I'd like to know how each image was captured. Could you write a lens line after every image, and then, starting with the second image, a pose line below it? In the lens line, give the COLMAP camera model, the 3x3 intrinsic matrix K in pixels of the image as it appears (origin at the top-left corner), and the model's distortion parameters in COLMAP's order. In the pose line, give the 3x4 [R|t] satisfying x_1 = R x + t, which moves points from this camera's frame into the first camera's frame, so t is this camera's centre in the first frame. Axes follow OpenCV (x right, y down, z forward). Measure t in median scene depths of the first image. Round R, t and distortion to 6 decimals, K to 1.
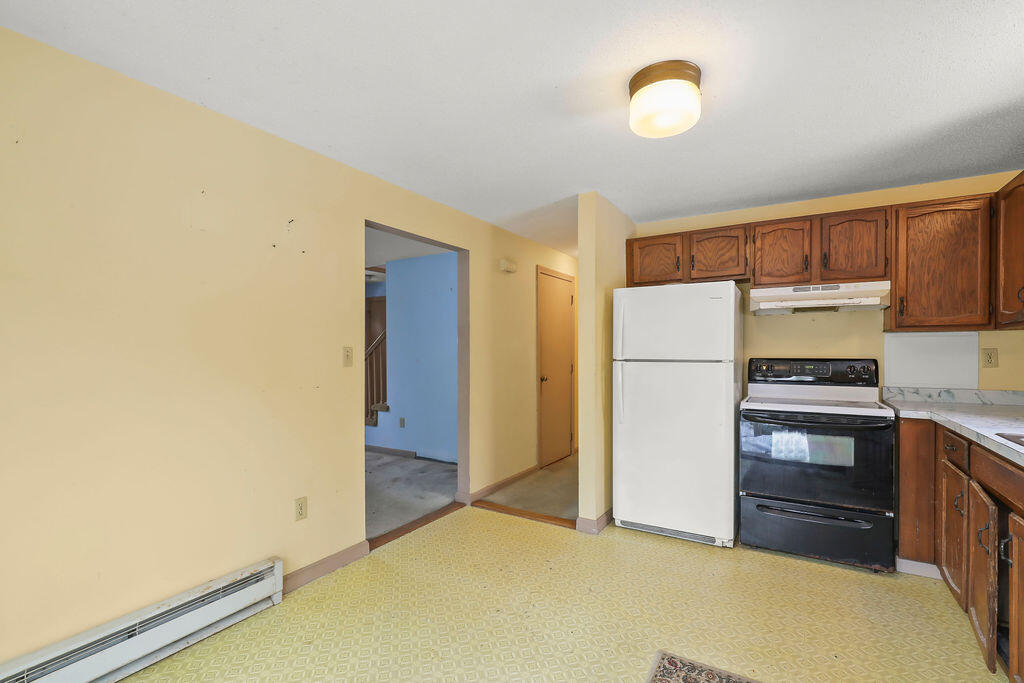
lens RADIAL K [[465.7, 0, 517.1], [0, 465.7, 352.5], [0, 0, 1]] dist [-0.002776, 0.000401]
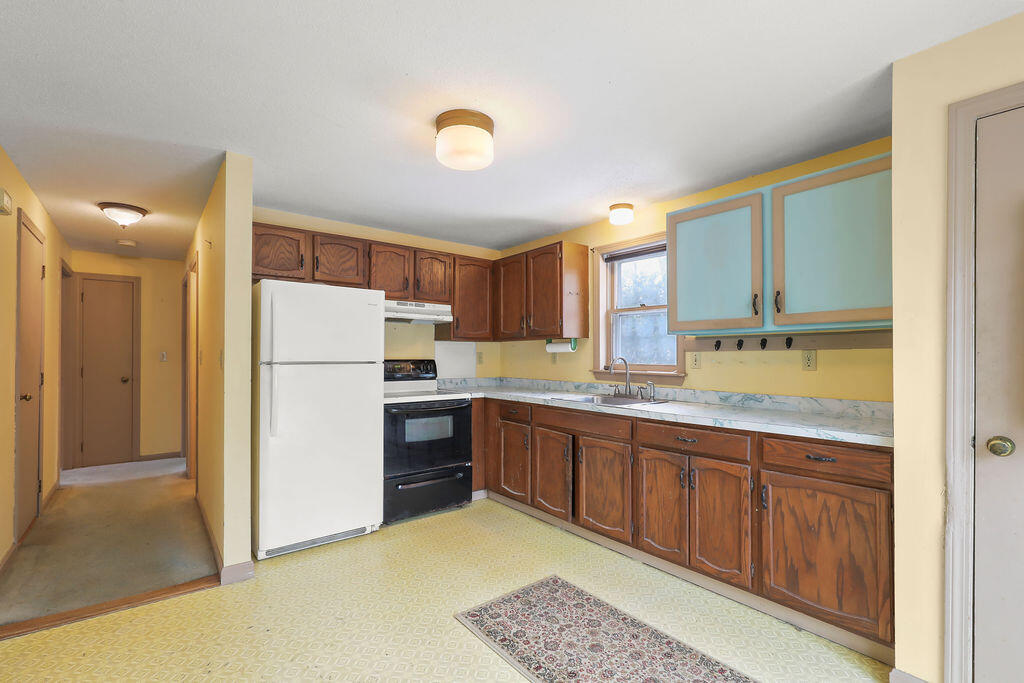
lens RADIAL K [[465.7, 0, 517.7], [0, 465.7, 347.2], [0, 0, 1]] dist [-0.002776, 0.000401]
pose [[0.340423, 0.017464, 0.940110, -0.462229], [-0.002079, 0.999839, -0.017821, 0.001560], [-0.940270, 0.004112, 0.340405, 0.295743]]
